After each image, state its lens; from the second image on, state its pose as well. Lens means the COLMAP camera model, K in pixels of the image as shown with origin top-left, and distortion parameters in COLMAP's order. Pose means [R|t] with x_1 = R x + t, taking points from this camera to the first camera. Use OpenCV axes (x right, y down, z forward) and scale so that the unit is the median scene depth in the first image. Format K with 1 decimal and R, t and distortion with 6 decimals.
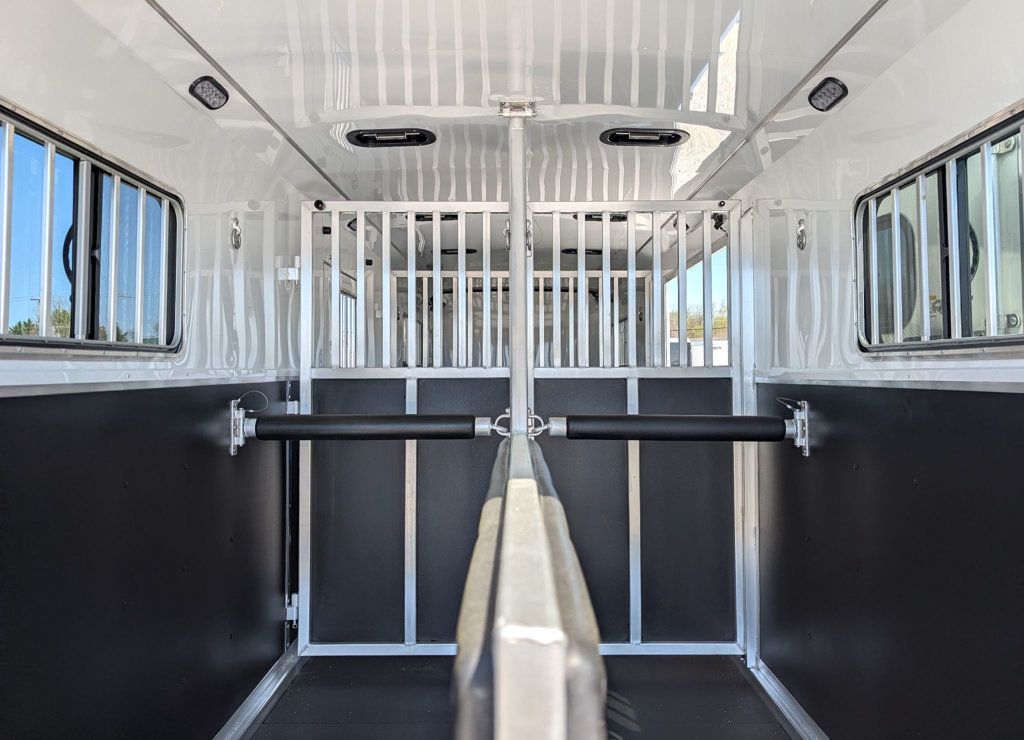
lens RADIAL K [[759.4, 0, 515.8], [0, 759.4, 350.4], [0, 0, 1]] dist [-0.001061, -0.000936]
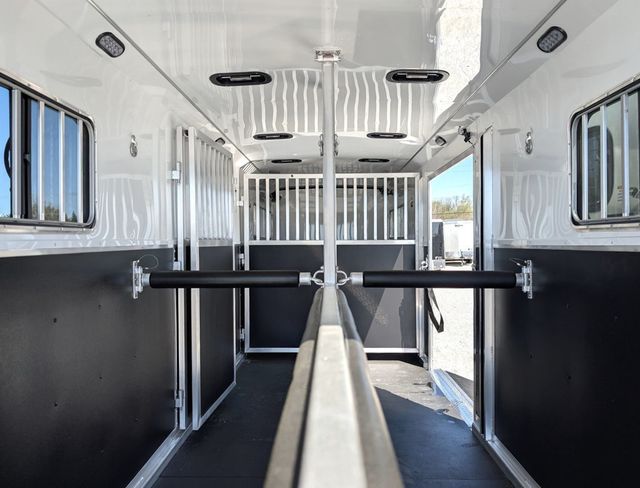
lens RADIAL K [[464.3, 0, 320.0], [0, 464.3, 244.0], [0, 0, 1]] dist [0.003806, -0.000803]
pose [[0.999795, -0.004117, -0.019825, 0.003245], [0.004744, 0.999486, 0.031700, 0.007041], [0.019684, -0.031787, 0.999301, 0.129903]]
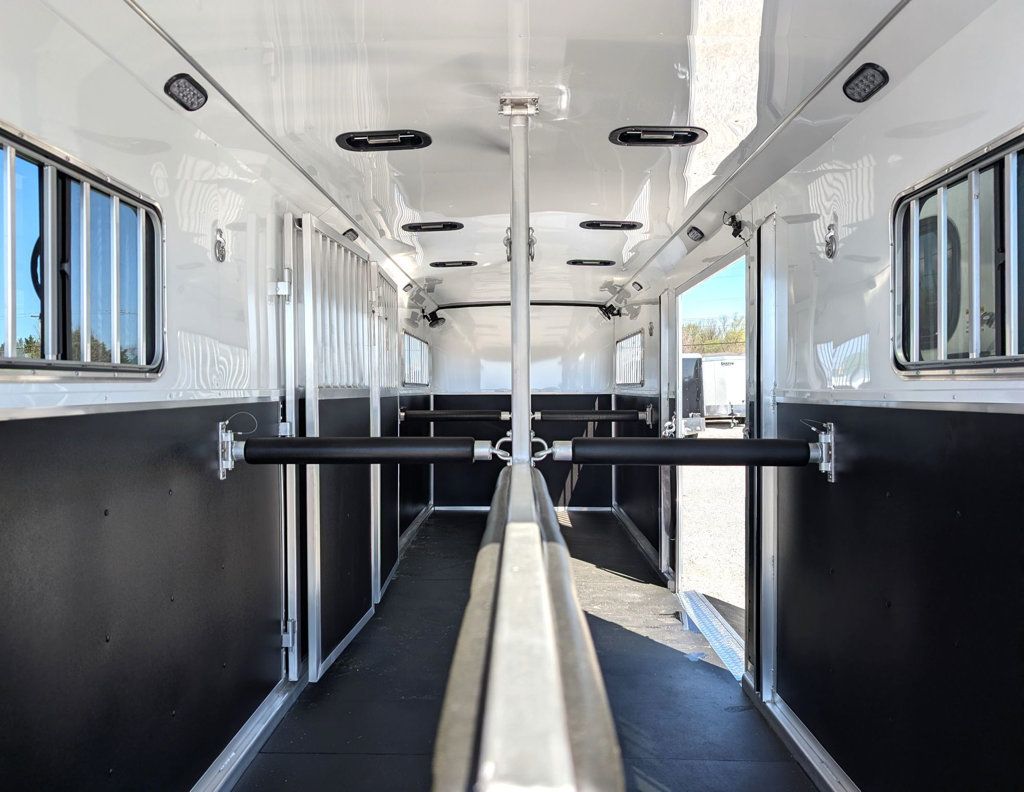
lens RADIAL K [[756.9, 0, 493.6], [0, 756.9, 397.7], [0, 0, 1]] dist [0.003721, -0.000009]
pose [[0.999387, -0.001796, -0.034955, 0.002915], [0.003325, 0.999038, 0.043717, -0.005963], [0.034843, -0.043807, 0.998432, 0.073922]]
